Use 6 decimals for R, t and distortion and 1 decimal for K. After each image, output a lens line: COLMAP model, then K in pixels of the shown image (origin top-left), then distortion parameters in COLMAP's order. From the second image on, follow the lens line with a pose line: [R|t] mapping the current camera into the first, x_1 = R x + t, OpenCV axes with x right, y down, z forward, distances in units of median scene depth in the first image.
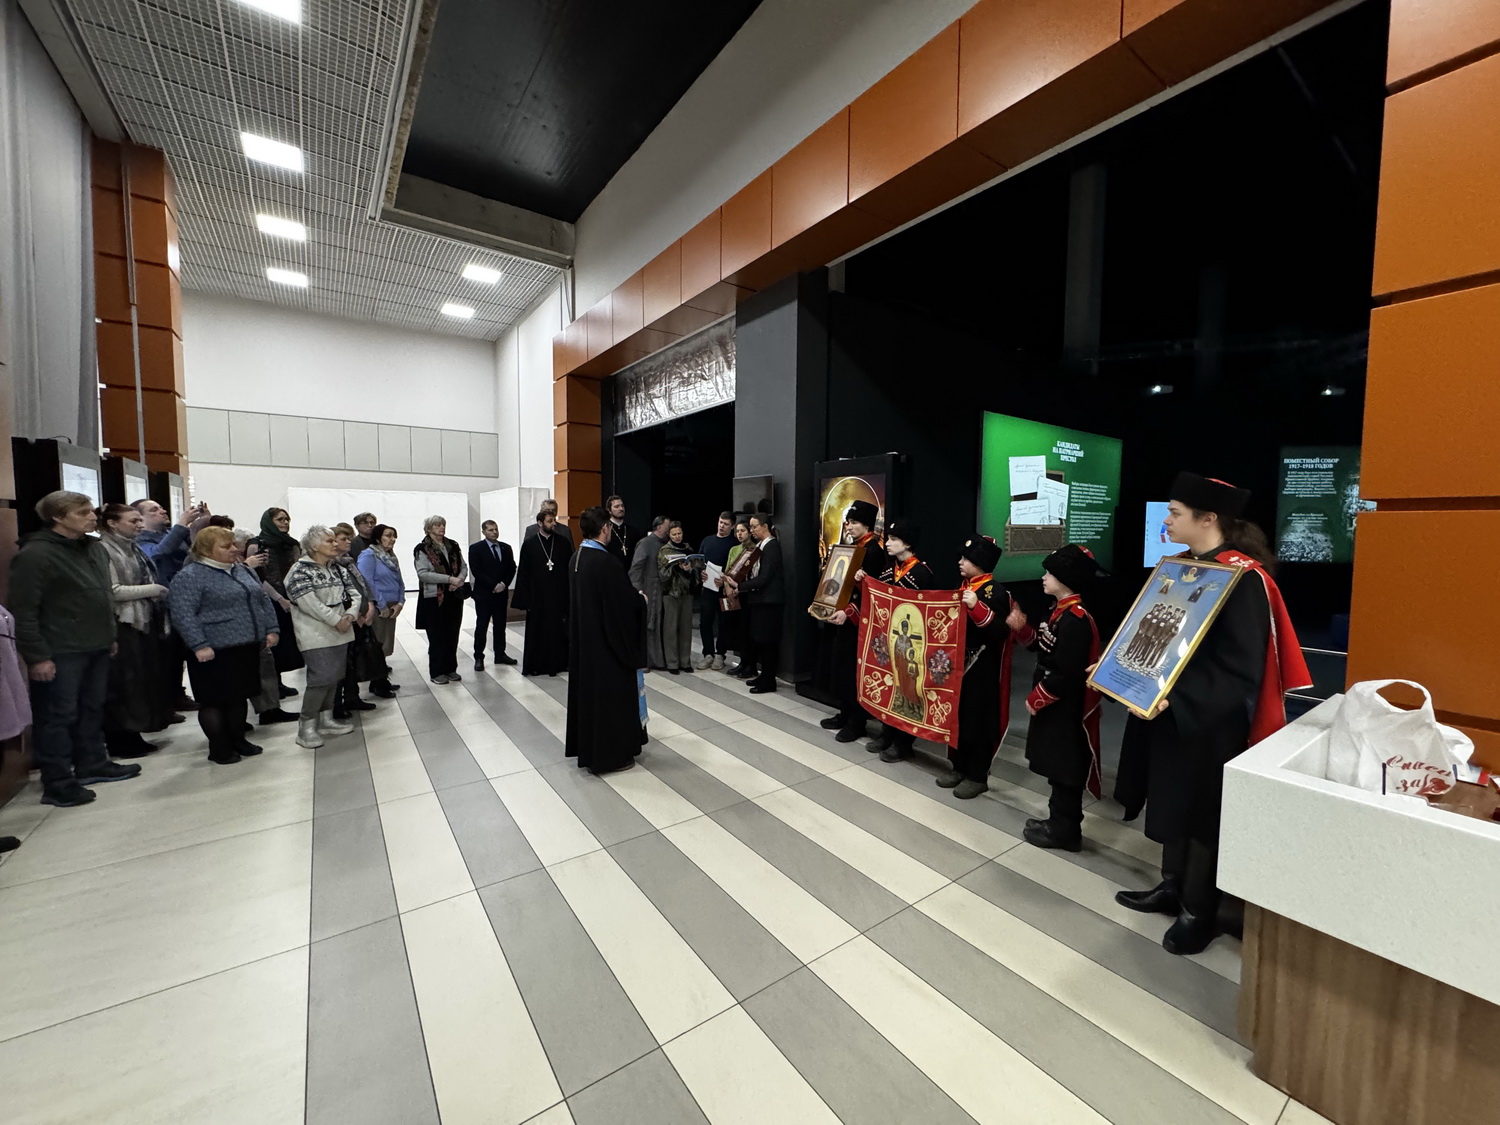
lens RADIAL K [[594.6, 0, 742.0], [0, 594.6, 560.2], [0, 0, 1]] dist [-0.002326, 0.001768]
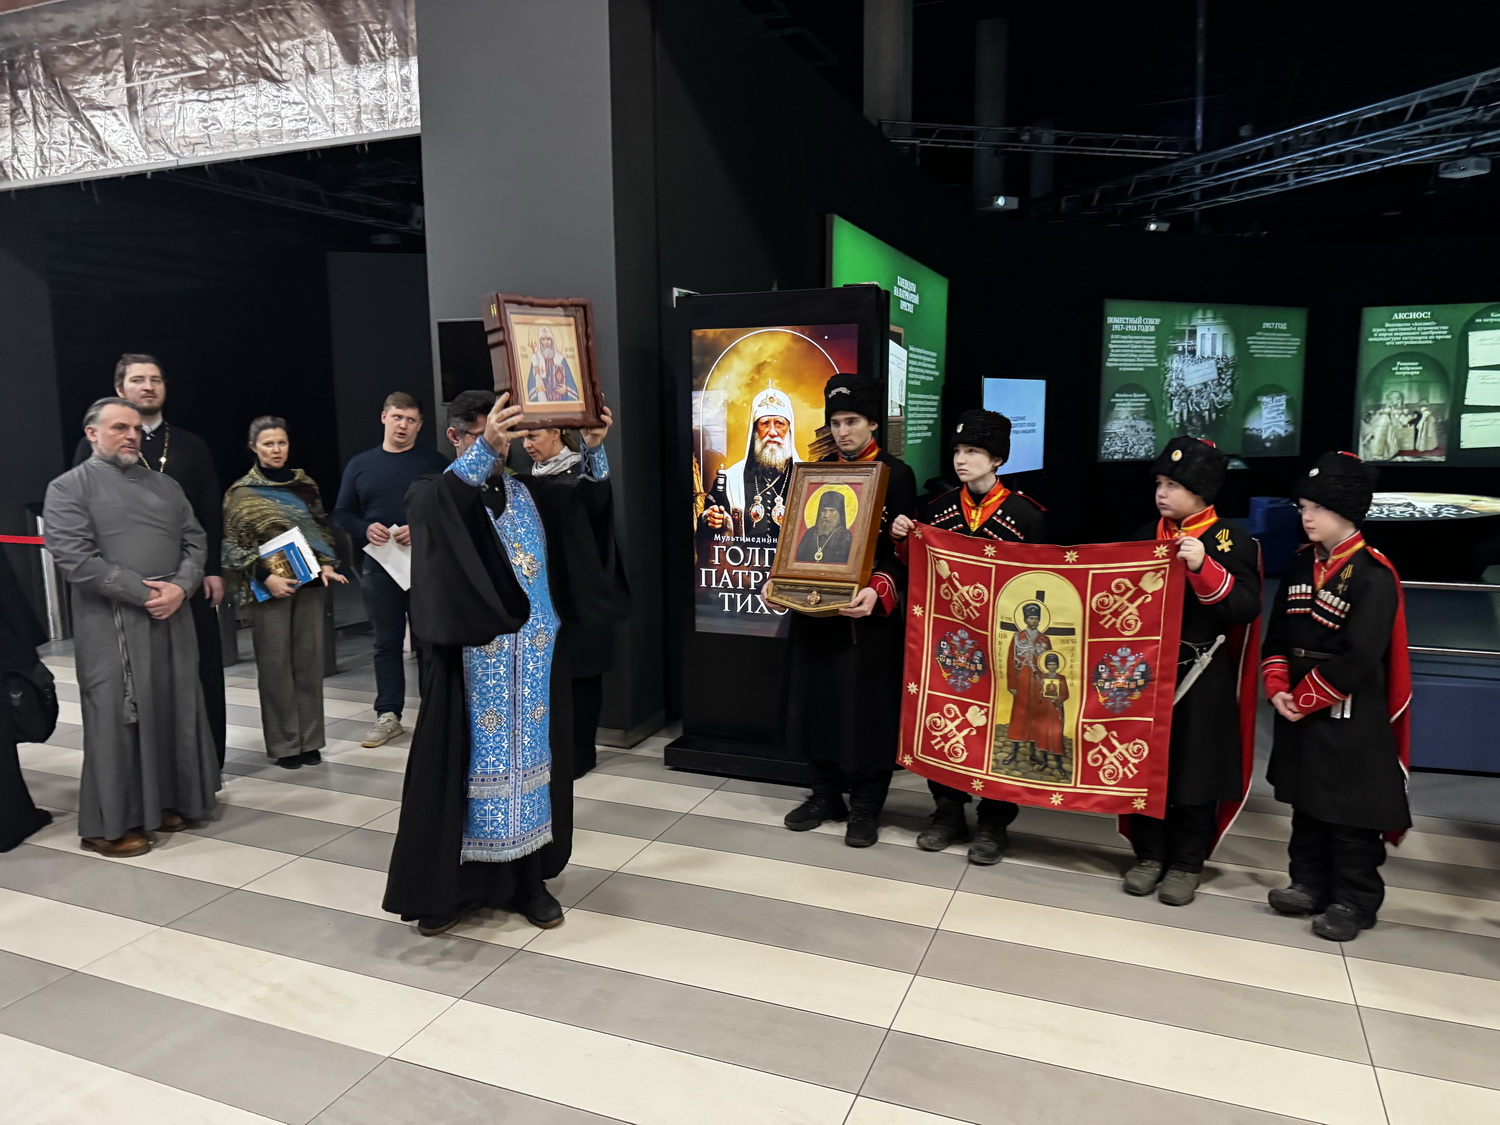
lens RADIAL K [[1052.2, 0, 755.7], [0, 1052.2, 565.0], [0, 0, 1]] dist [0.051576, -0.043107]
pose [[0.846186, -0.088385, 0.525506, -0.281487], [0.045584, 0.994540, 0.093871, -0.021505], [-0.530934, -0.055478, 0.845595, 0.213950]]
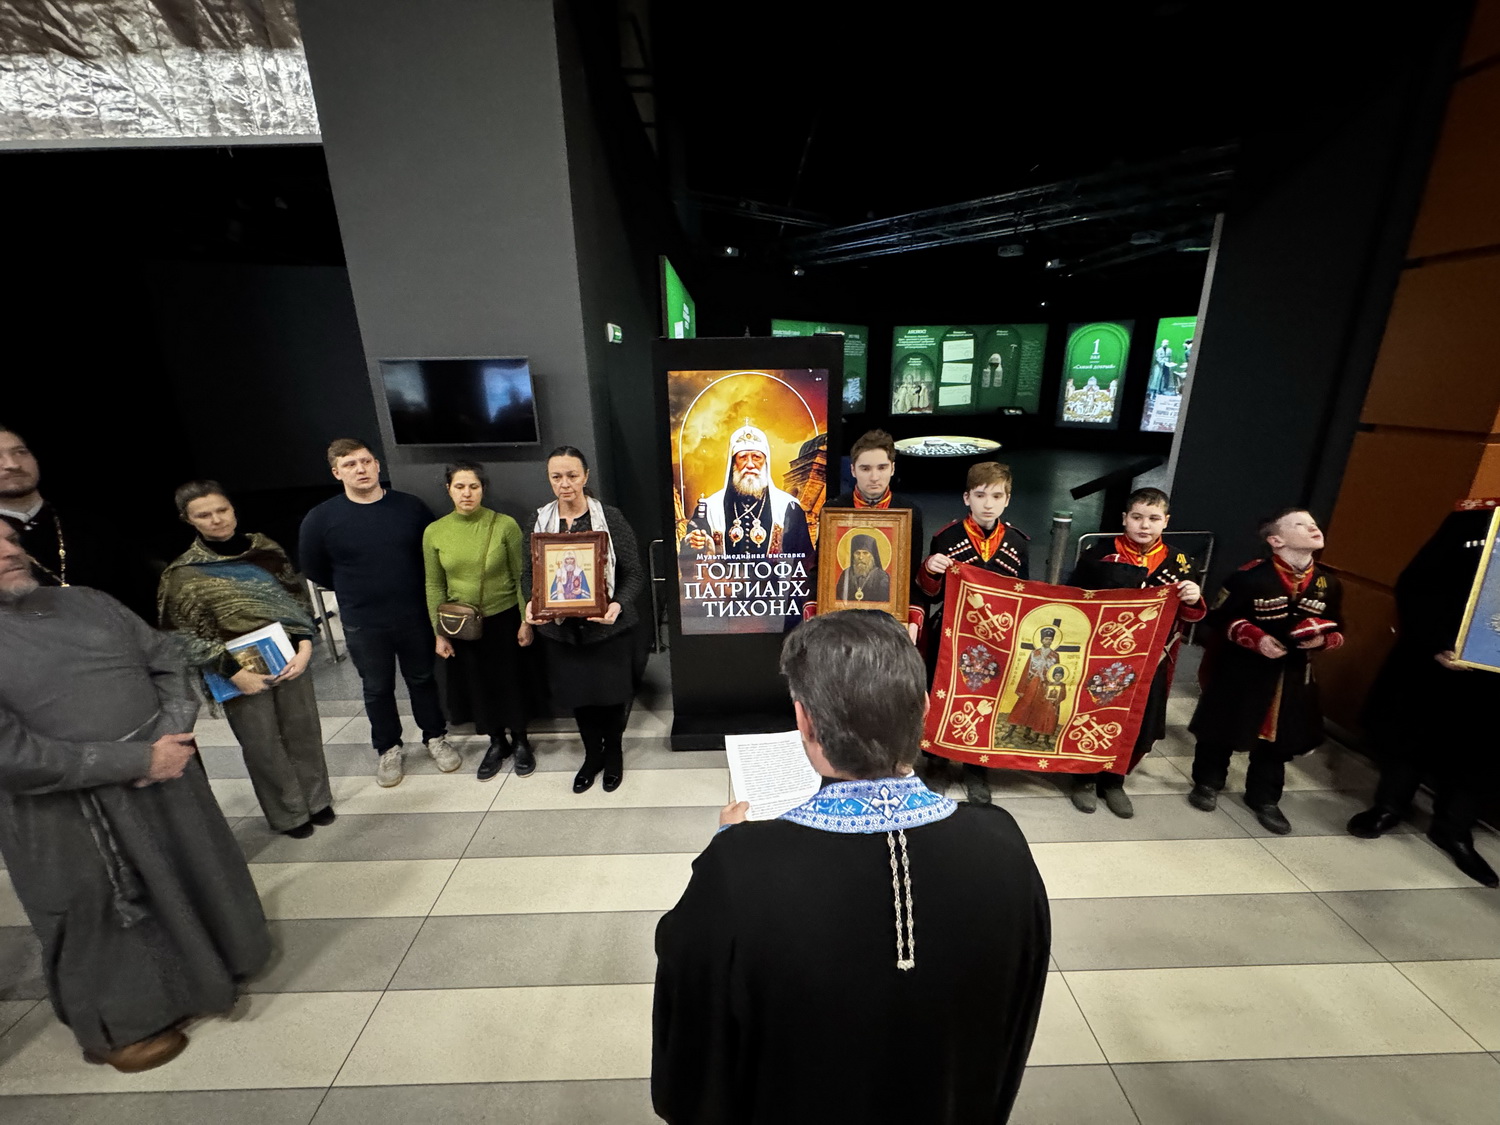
lens RADIAL K [[594.6, 0, 756.4], [0, 594.6, 573.9], [0, 0, 1]] dist [-0.002326, 0.001768]
pose [[0.578596, -0.275263, 0.767761, -0.263451], [0.067158, 0.954211, 0.291500, -0.108709], [-0.812845, -0.117099, 0.570589, 0.580262]]
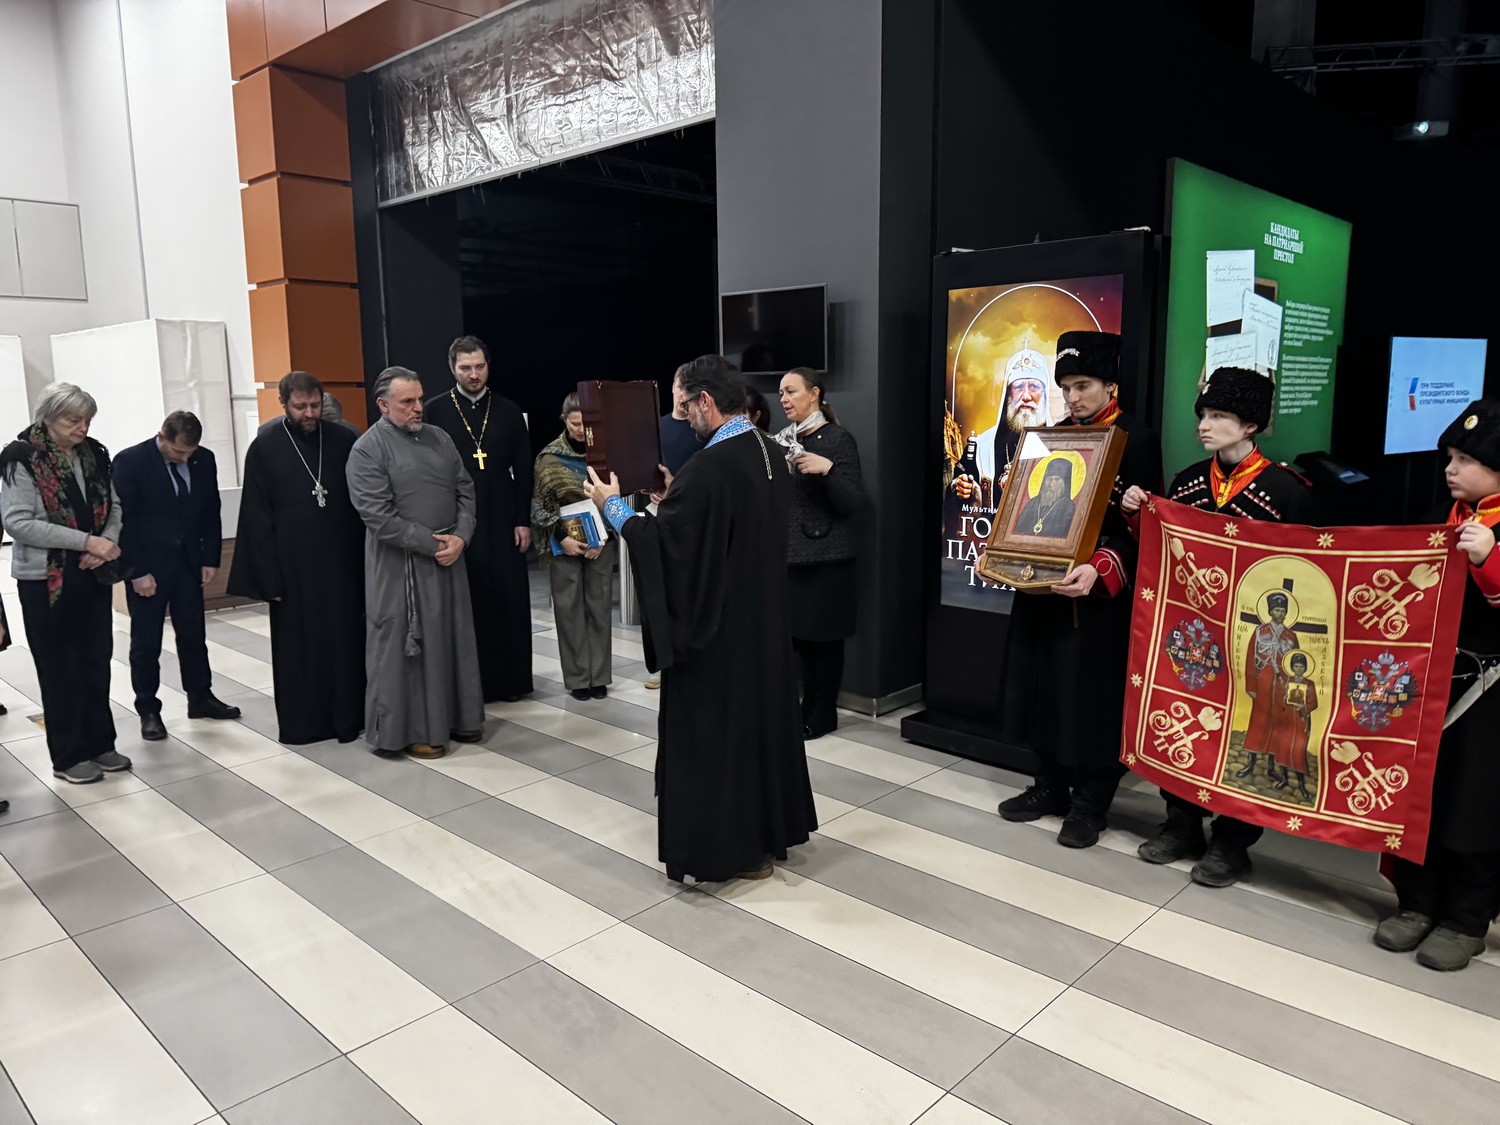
lens RADIAL K [[1052.2, 0, 758.1], [0, 1052.2, 555.0], [0, 0, 1]] dist [0.051576, -0.043107]
pose [[0.980318, -0.049598, 0.191095, -0.176813], [0.031628, 0.994882, 0.095965, -0.012221], [-0.194877, -0.088033, 0.976869, 0.181589]]
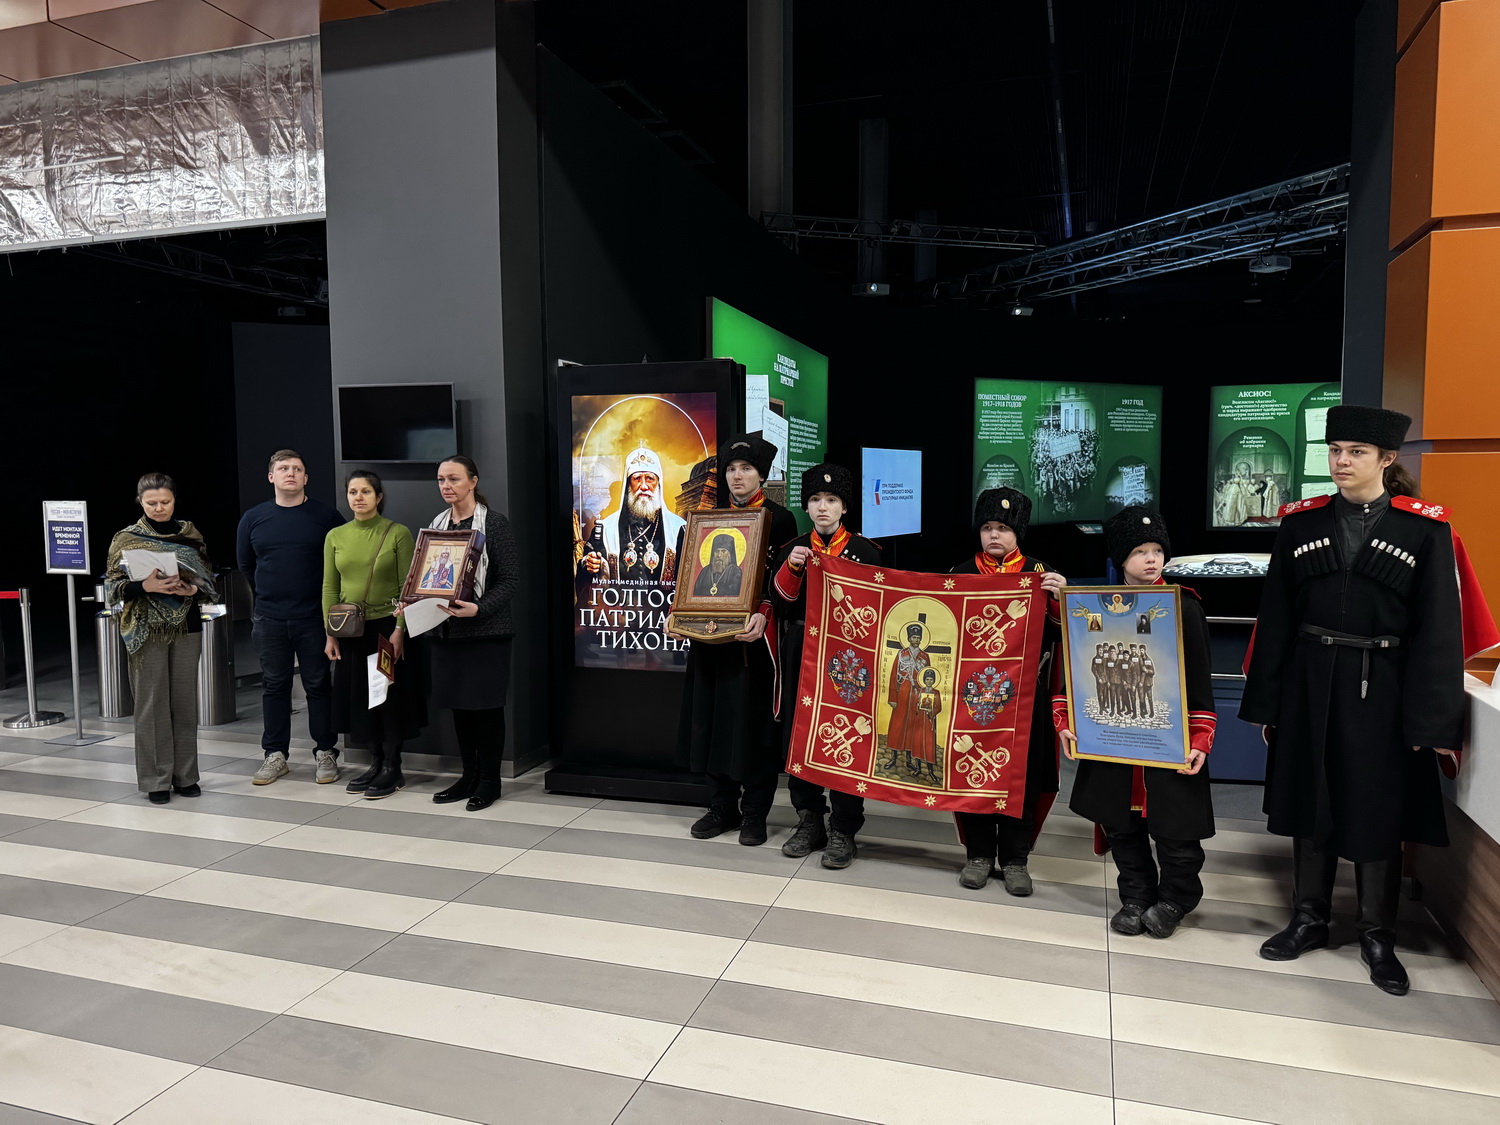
lens RADIAL K [[1052.2, 0, 734.9], [0, 1052.2, 572.9], [0, 0, 1]] dist [0.051576, -0.043107]
pose [[0.810080, -0.058385, 0.583406, -0.305744], [0.046333, 0.998293, 0.035570, -0.000557], [-0.584486, -0.001784, 0.811402, 0.115803]]
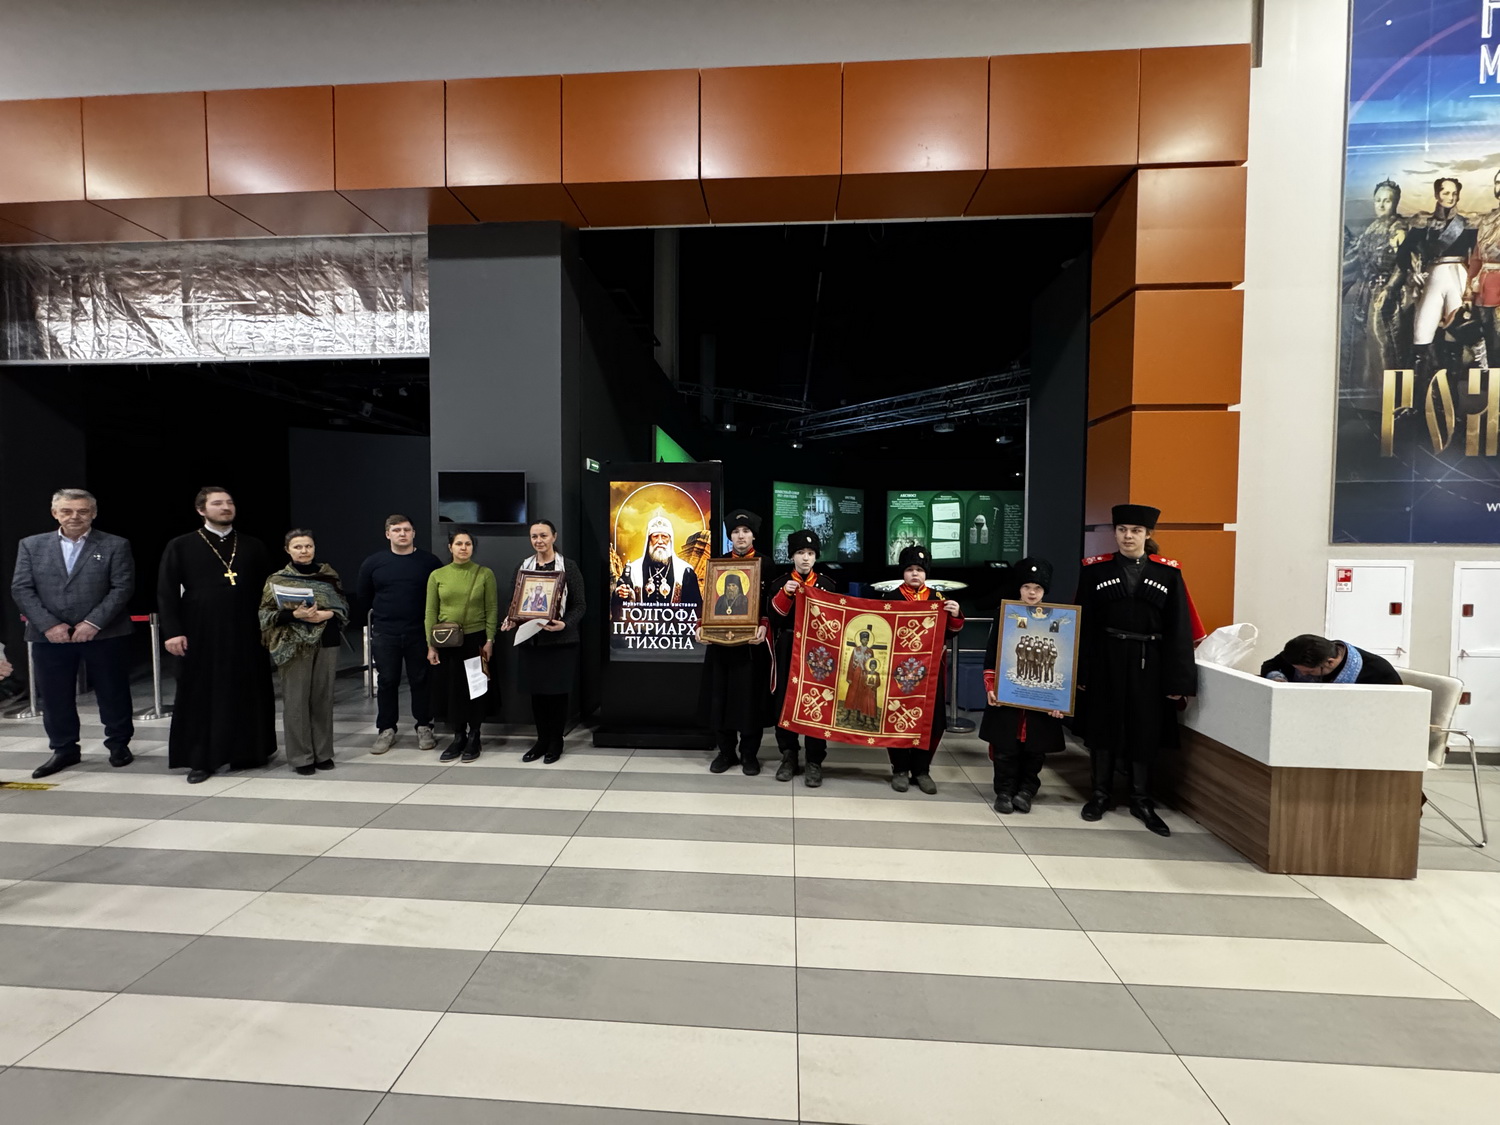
lens RADIAL K [[594.6, 0, 749.9], [0, 594.6, 565.0], [0, 0, 1]] dist [-0.002326, 0.001768]
pose [[0.639193, -0.034198, 0.768285, -0.368571], [0.042292, 0.999062, 0.009285, -0.018108], [-0.767882, 0.026557, 0.640040, 0.299958]]
